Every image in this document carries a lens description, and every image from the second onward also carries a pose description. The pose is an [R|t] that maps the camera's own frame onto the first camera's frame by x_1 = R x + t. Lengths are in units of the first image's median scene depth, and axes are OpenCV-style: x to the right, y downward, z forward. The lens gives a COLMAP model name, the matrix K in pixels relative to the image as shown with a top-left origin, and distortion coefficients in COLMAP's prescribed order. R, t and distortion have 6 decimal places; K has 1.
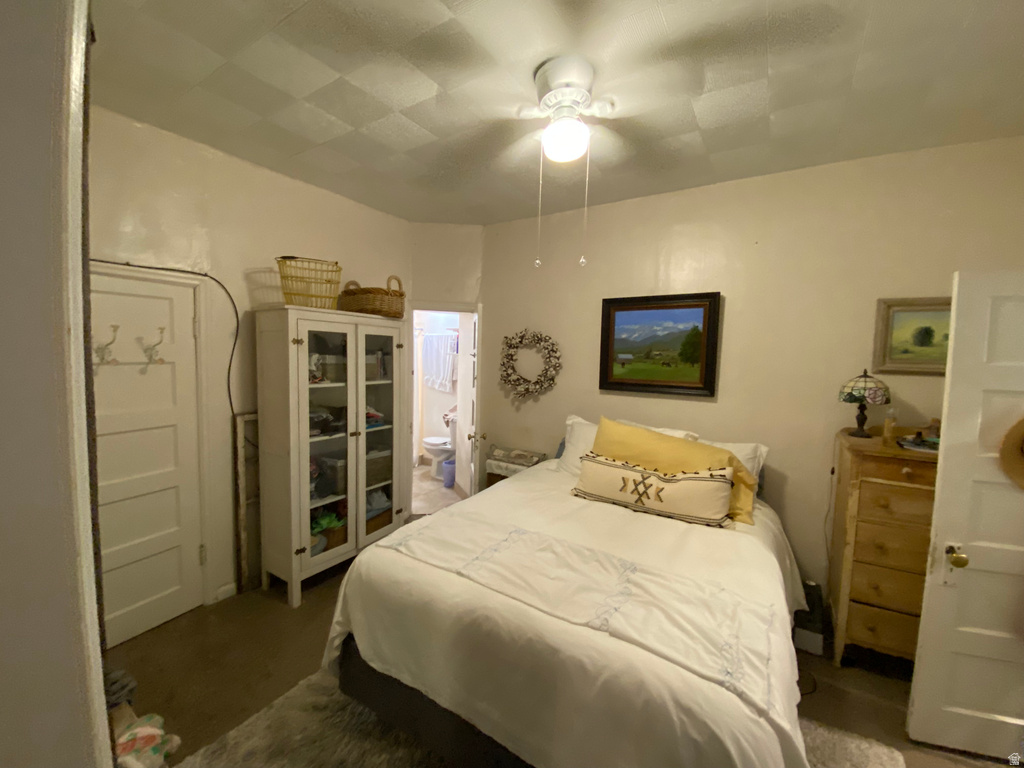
lens RADIAL K [[416.7, 0, 512.0], [0, 416.7, 384.0], [0, 0, 1]] dist [0.032263, -0.022021]
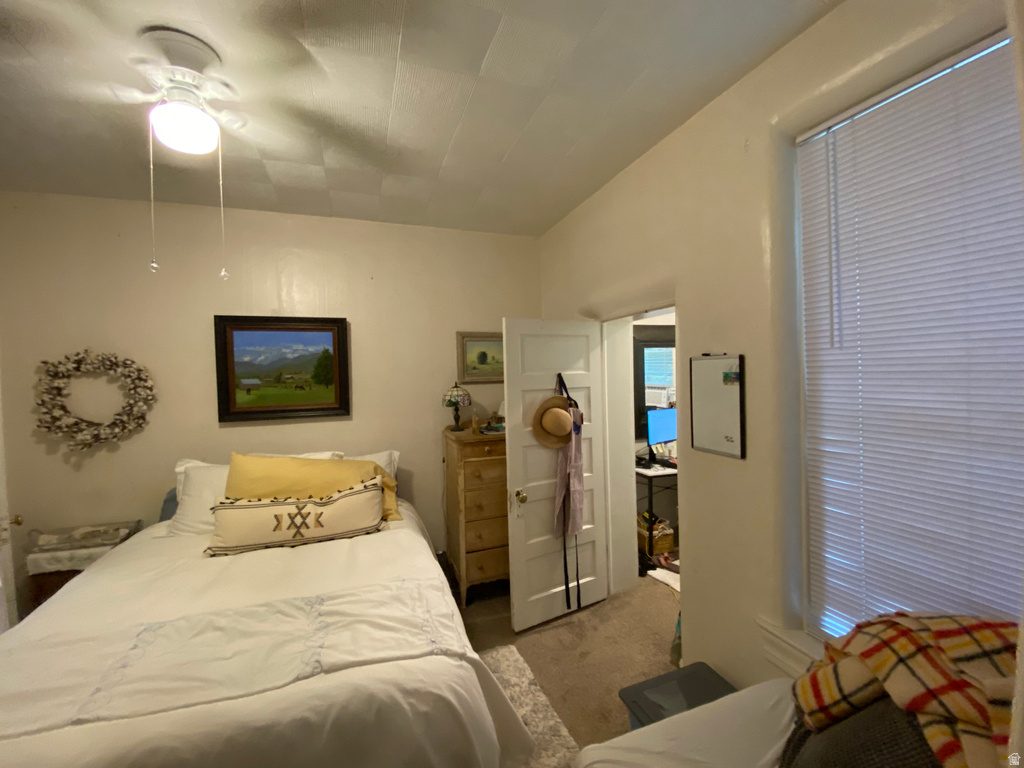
lens RADIAL K [[416.7, 0, 512.0], [0, 416.7, 384.0], [0, 0, 1]] dist [0.032263, -0.022021]
pose [[0.610228, -0.056518, 0.790207, -0.123086], [0.097122, 0.995265, -0.003816, -0.004611], [-0.786250, 0.079075, 0.612828, 0.019595]]
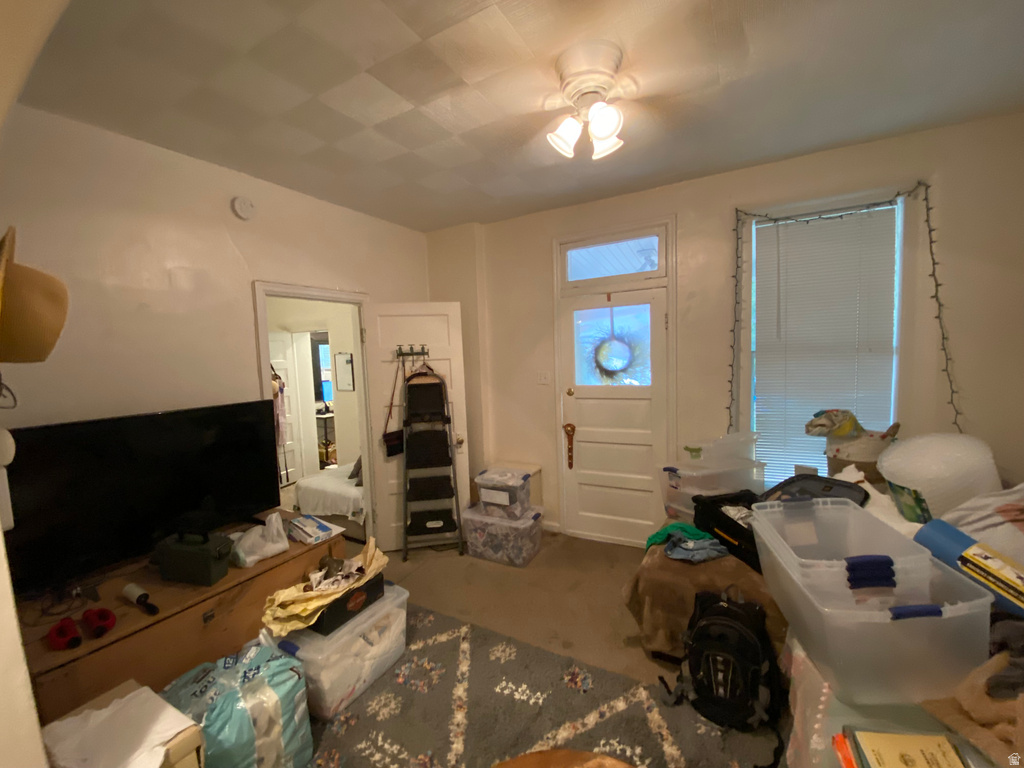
lens RADIAL K [[416.7, 0, 512.0], [0, 416.7, 384.0], [0, 0, 1]] dist [0.032263, -0.022021]
pose [[-0.065876, -0.096860, 0.993116, -1.373176], [0.107398, 0.988807, 0.103564, -0.000161], [-0.992031, 0.113481, -0.054736, -0.489220]]
